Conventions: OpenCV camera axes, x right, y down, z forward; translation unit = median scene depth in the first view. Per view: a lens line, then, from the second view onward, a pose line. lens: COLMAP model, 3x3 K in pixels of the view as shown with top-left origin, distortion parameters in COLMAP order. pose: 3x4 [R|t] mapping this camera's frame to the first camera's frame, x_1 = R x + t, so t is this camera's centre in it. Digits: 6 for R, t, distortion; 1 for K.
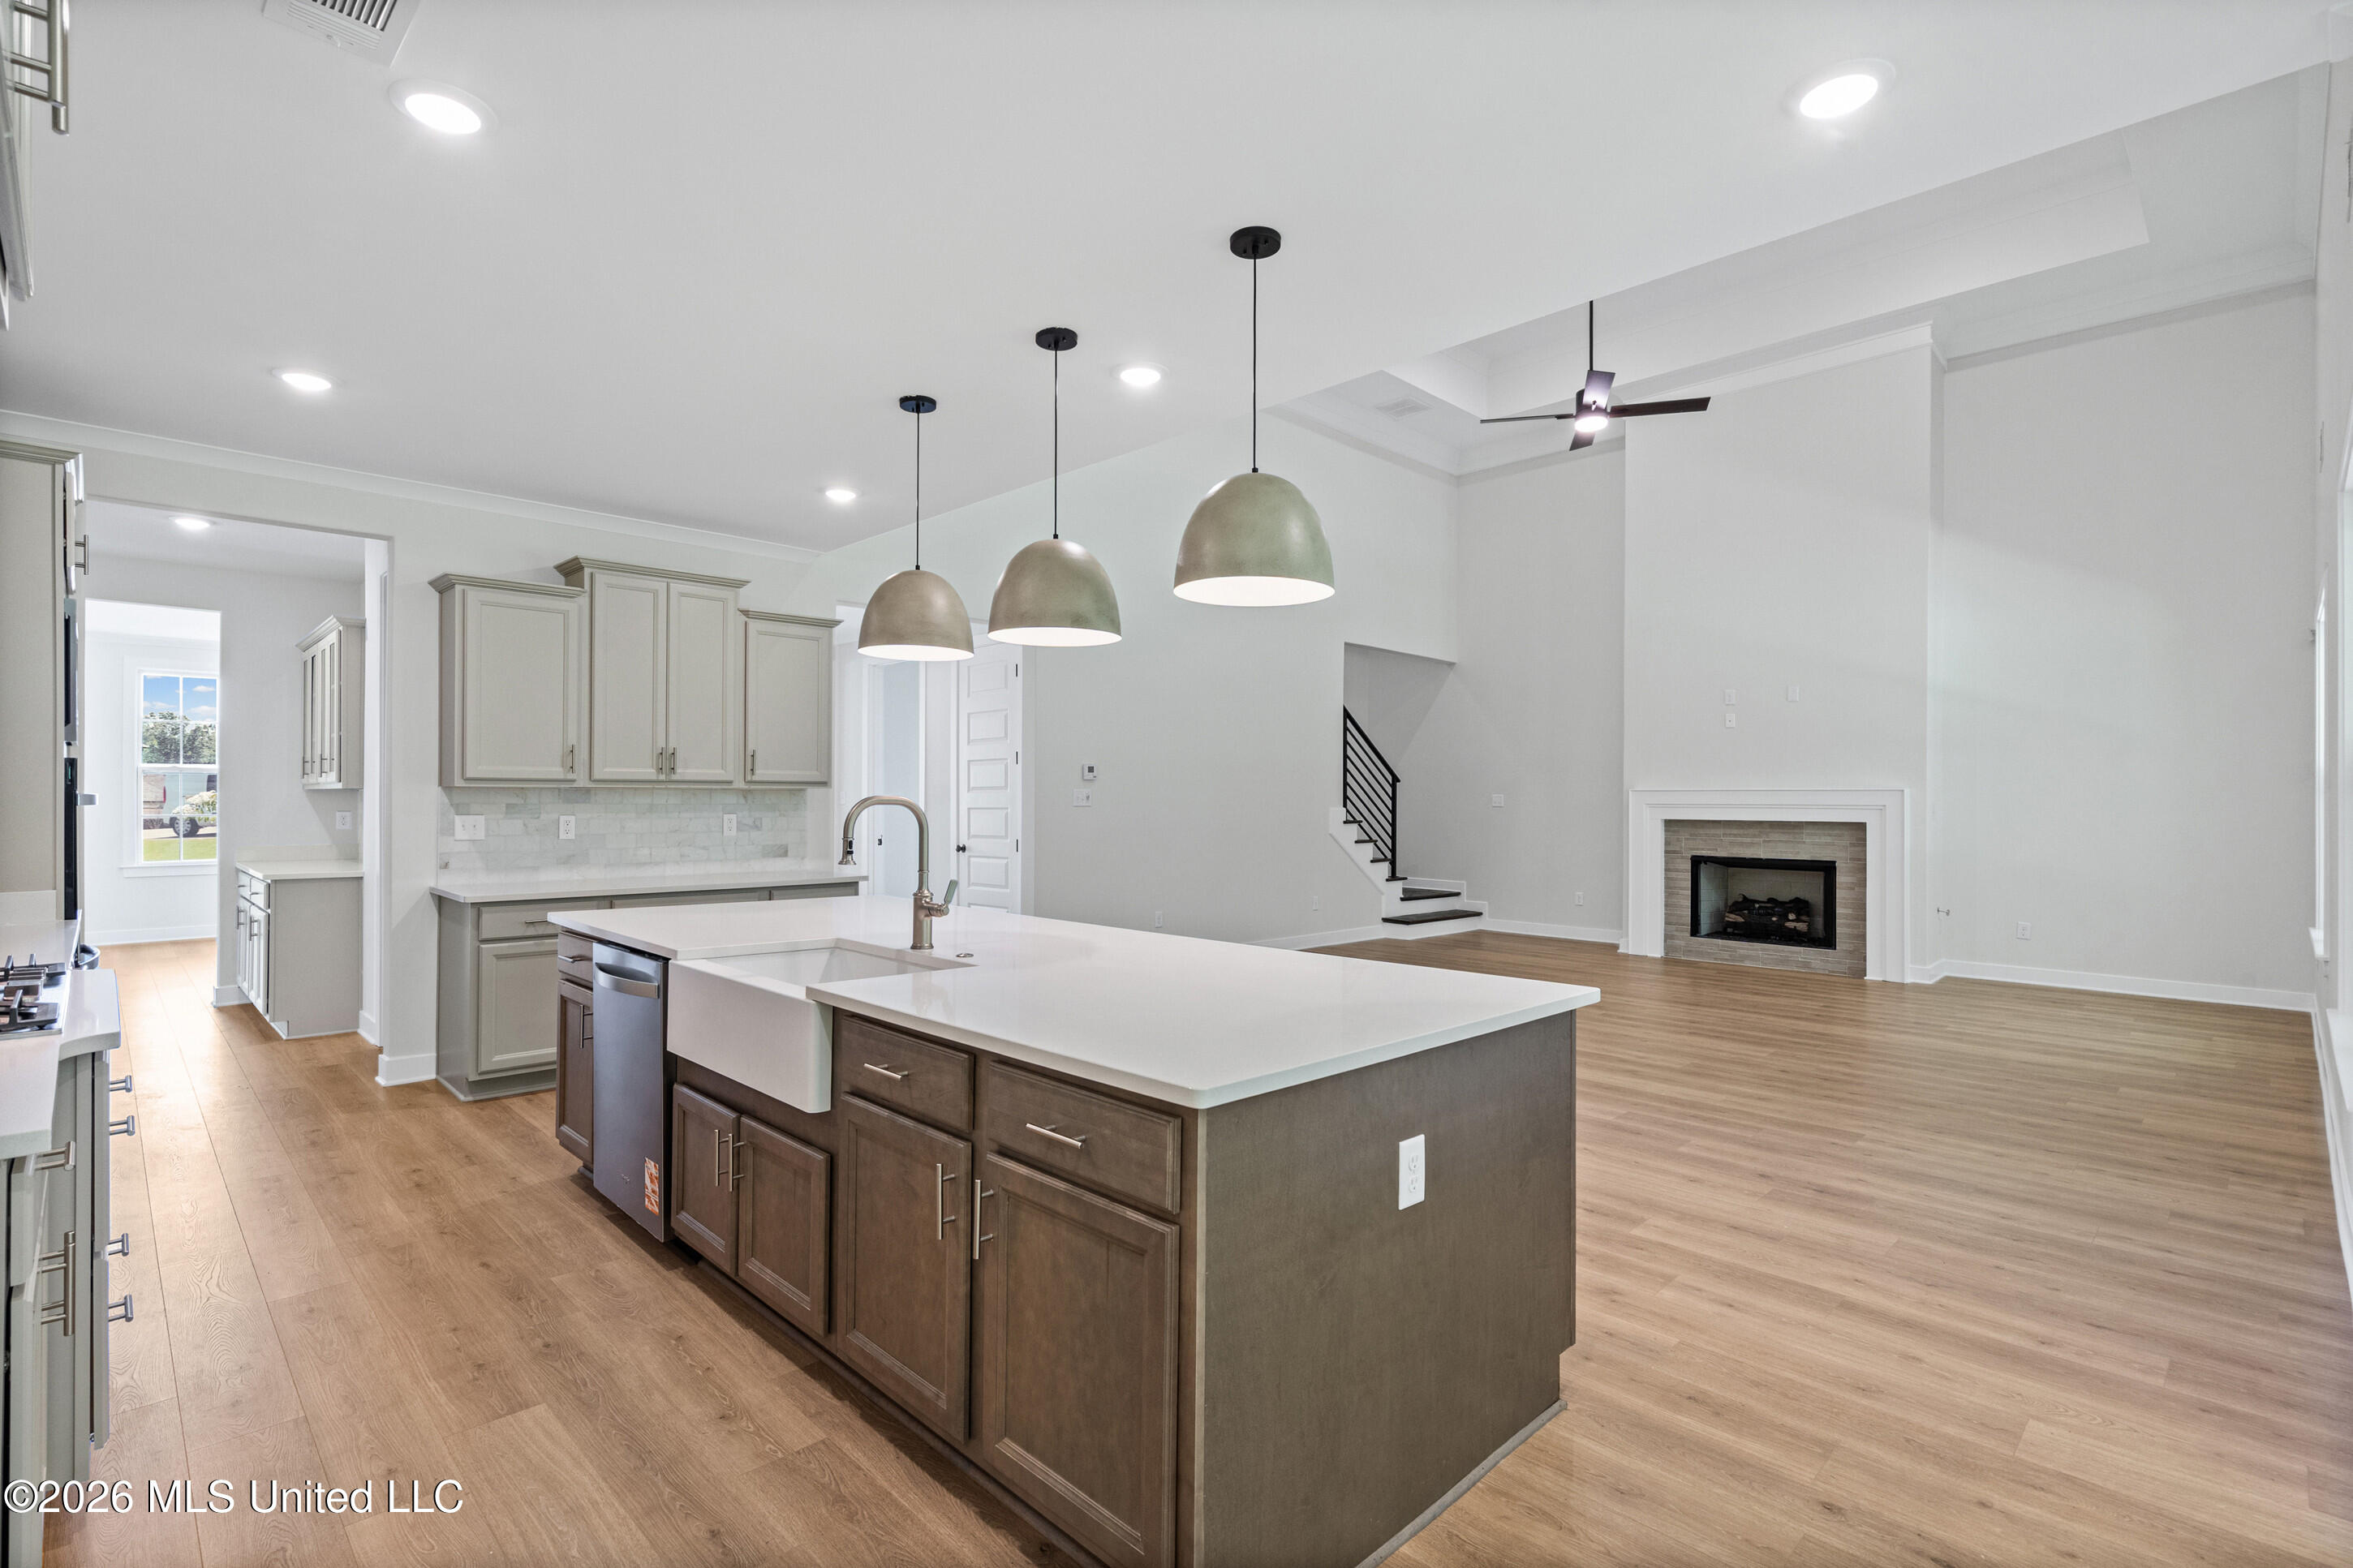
lens RADIAL K [[1088.7, 0, 1176.5], [0, 1088.7, 784.0], [0, 0, 1]] dist [0.002237, 0.000200]
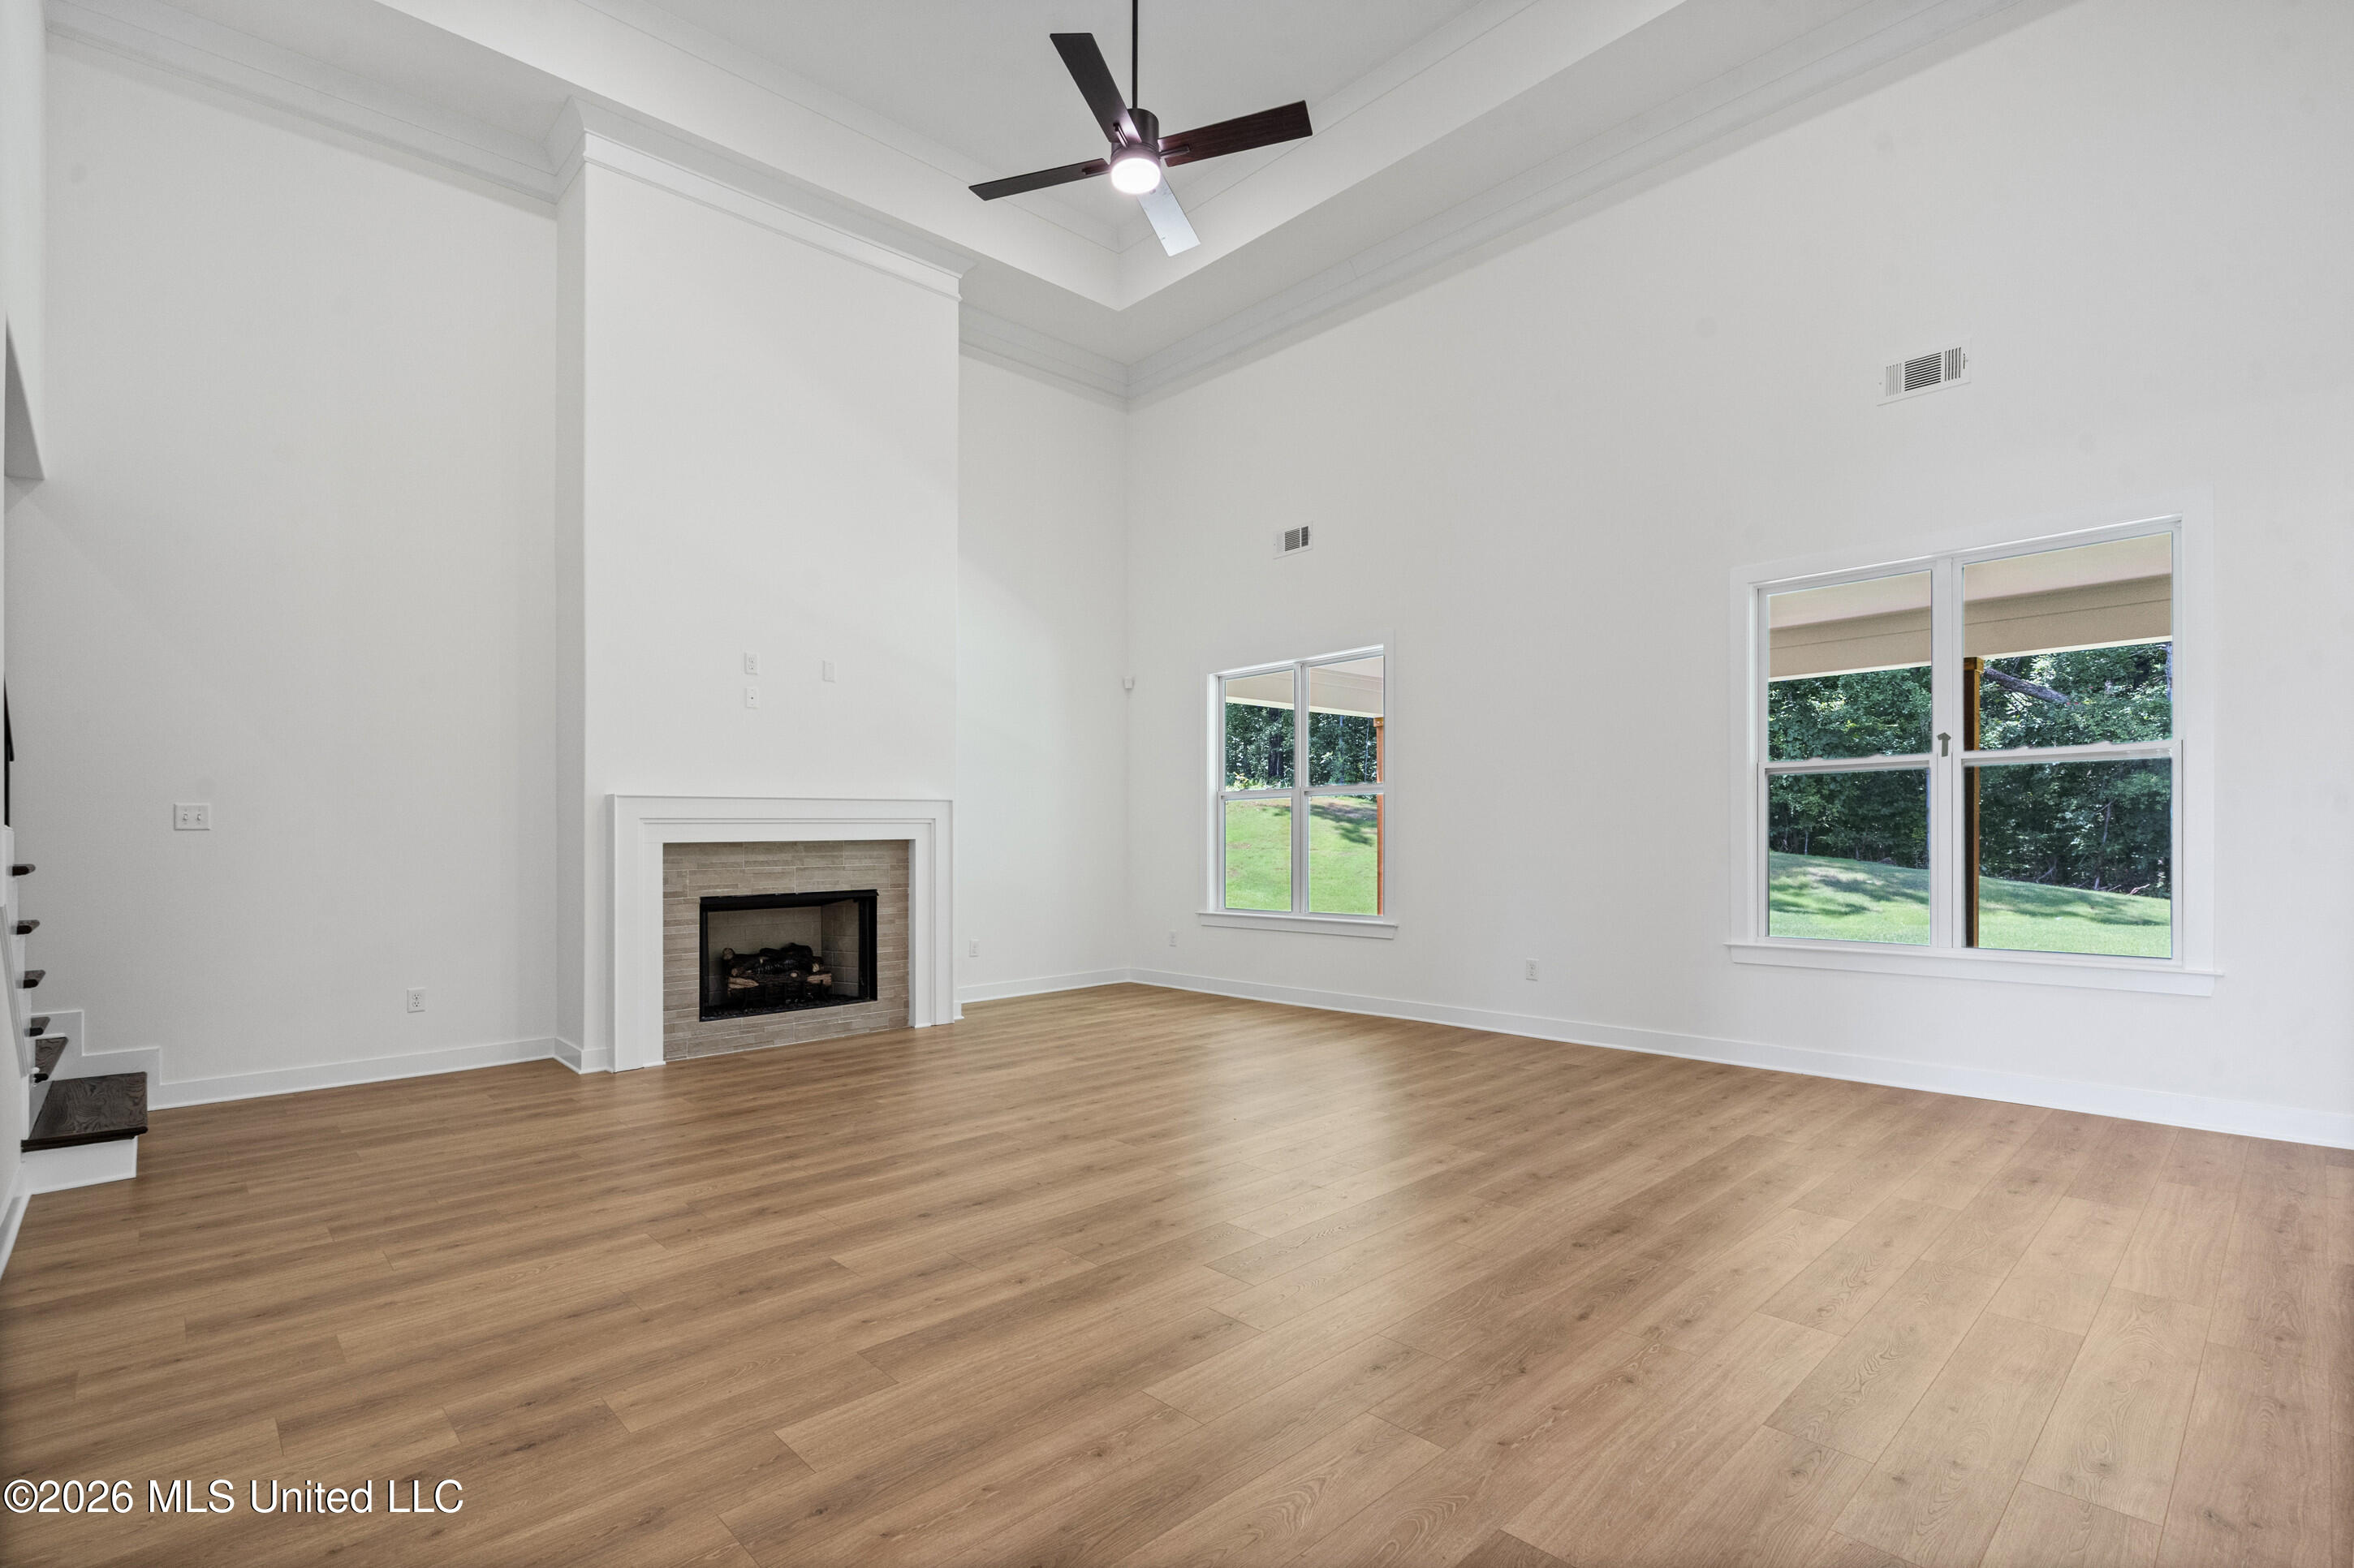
lens RADIAL K [[1075.6, 0, 1152.5], [0, 1075.6, 840.9], [0, 0, 1]] dist [-0.000734, -0.000018]
pose [[0.035983, -0.009630, 0.999306, -0.166096], [-0.001990, 0.999951, 0.009708, 0.026231], [-0.999350, -0.002338, 0.035962, 0.738359]]
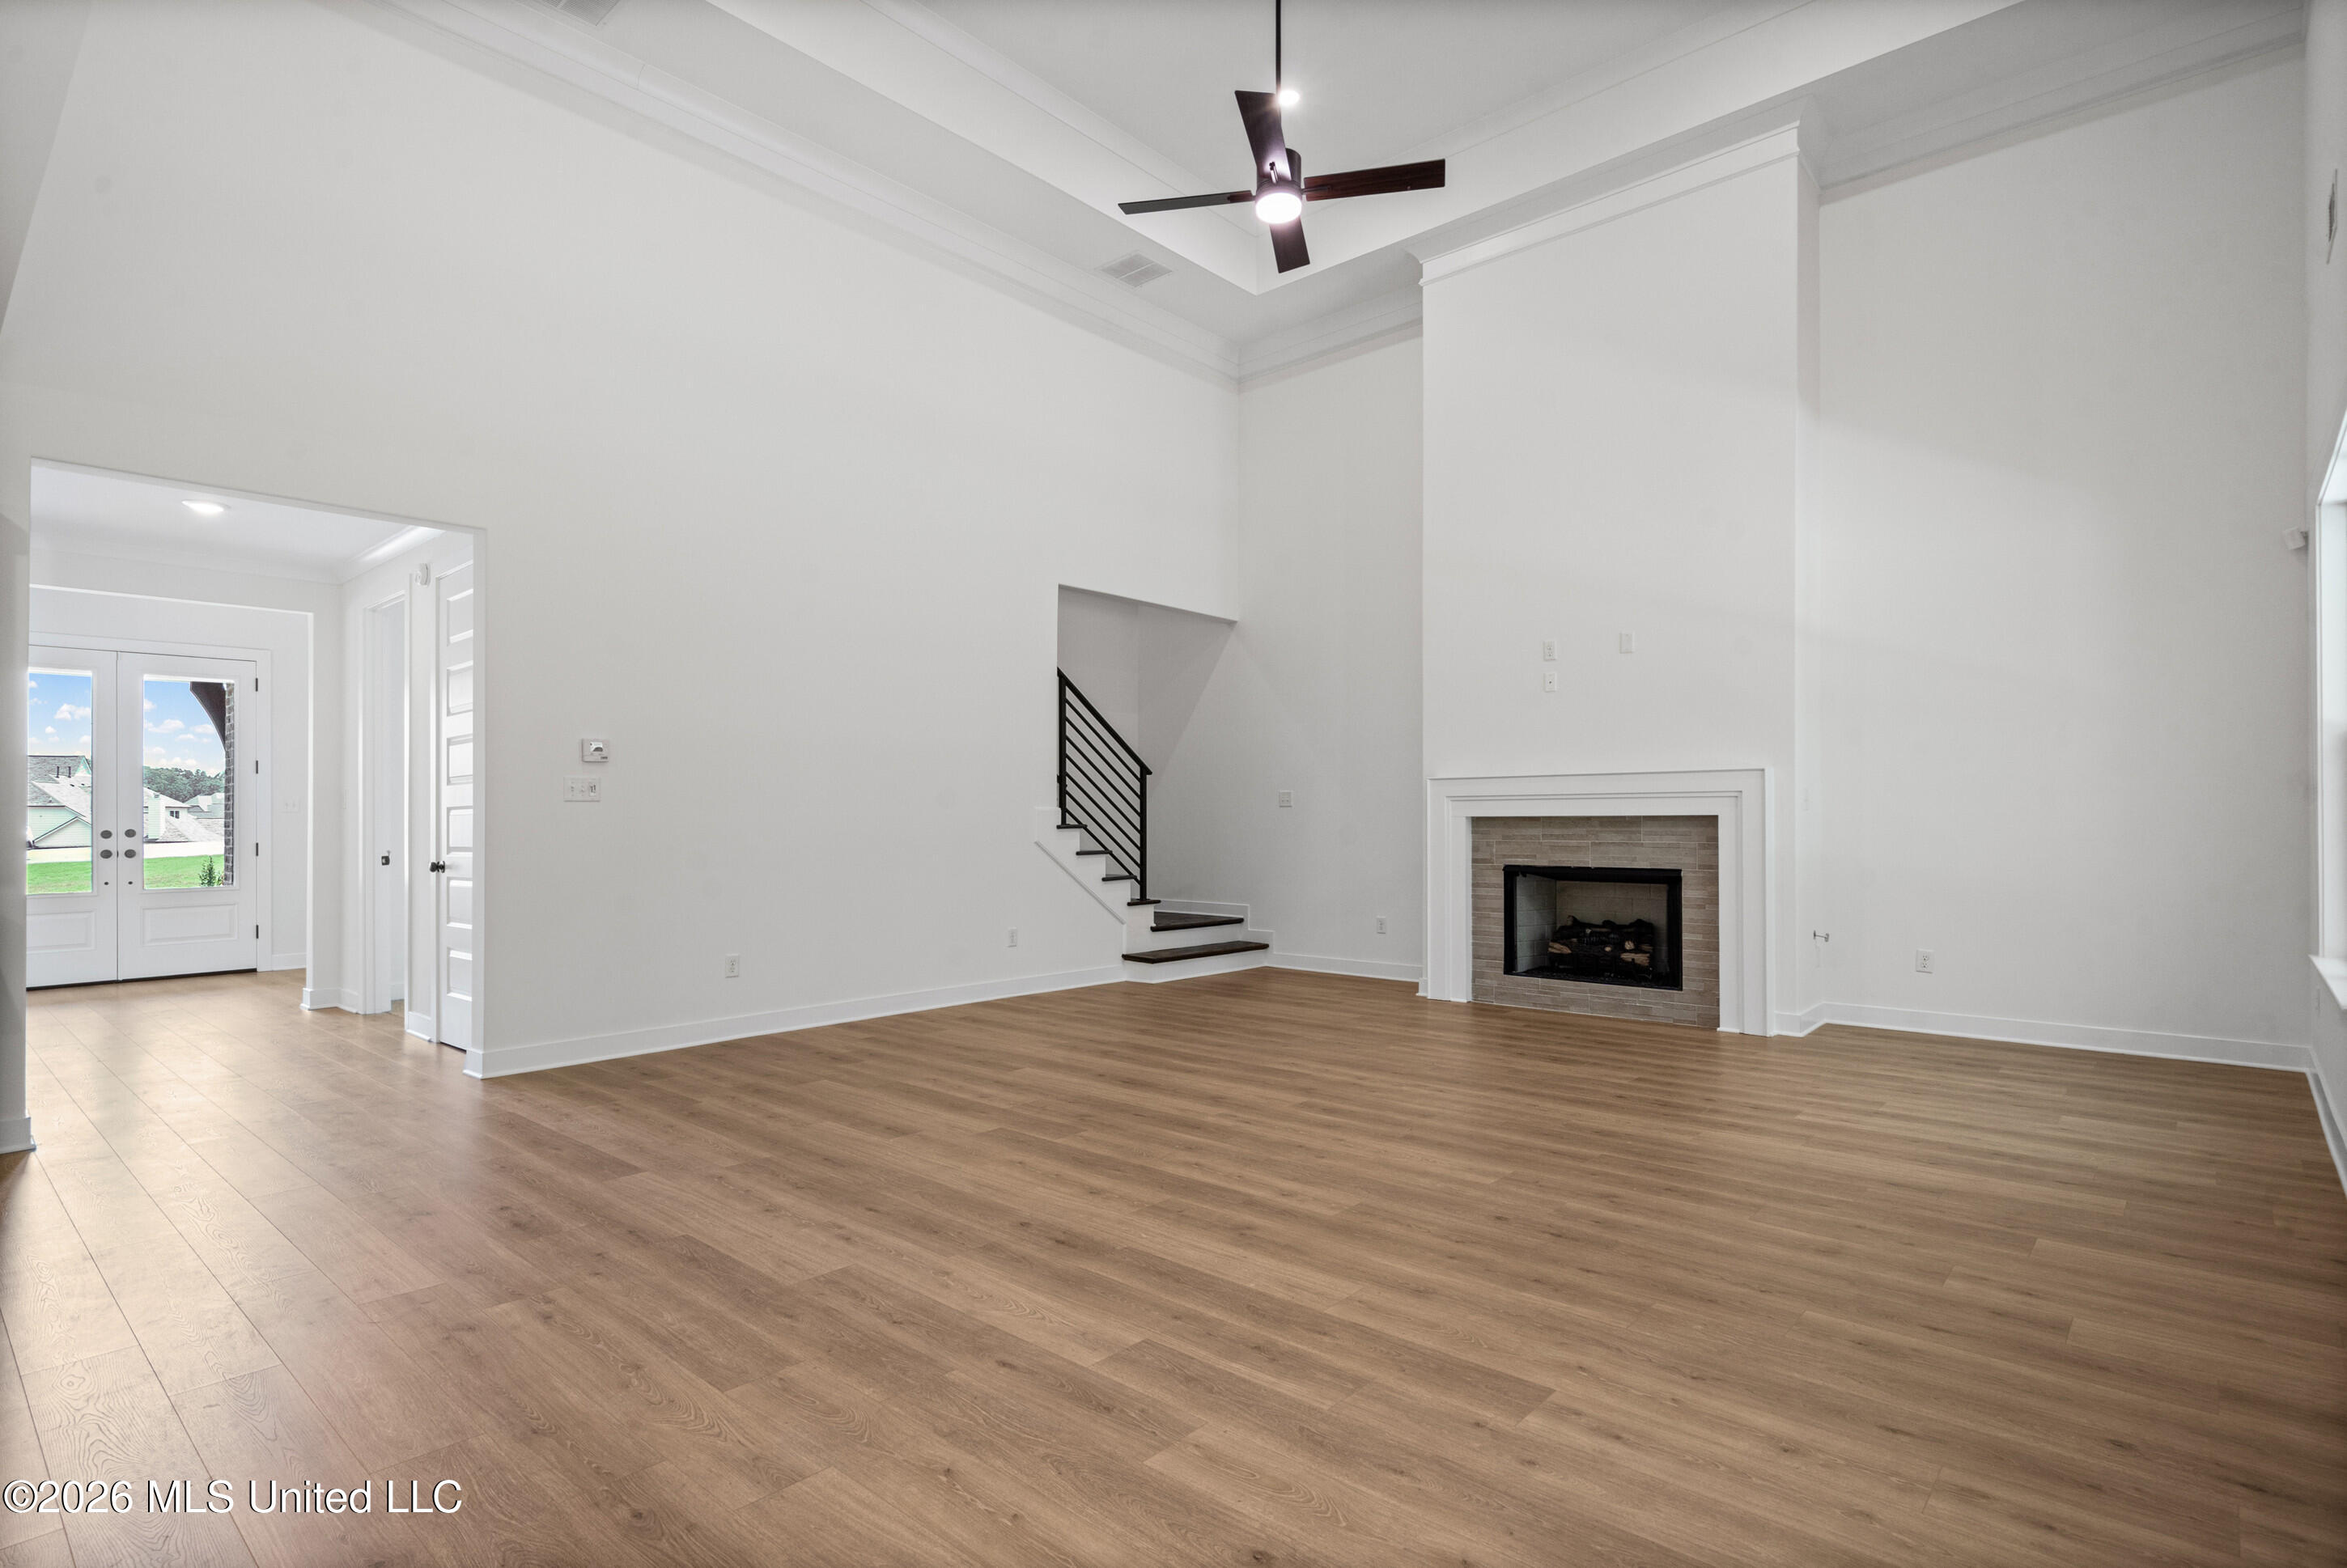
lens RADIAL K [[1169.2, 0, 1179.1], [0, 1169.2, 802.7], [0, 0, 1]] dist [-0.000290, -0.000099]
pose [[0.997821, -0.008896, 0.065378, 0.209375], [0.008920, 0.999960, -0.000072, 0.022279], [-0.065375, 0.000655, 0.997861, 0.230248]]
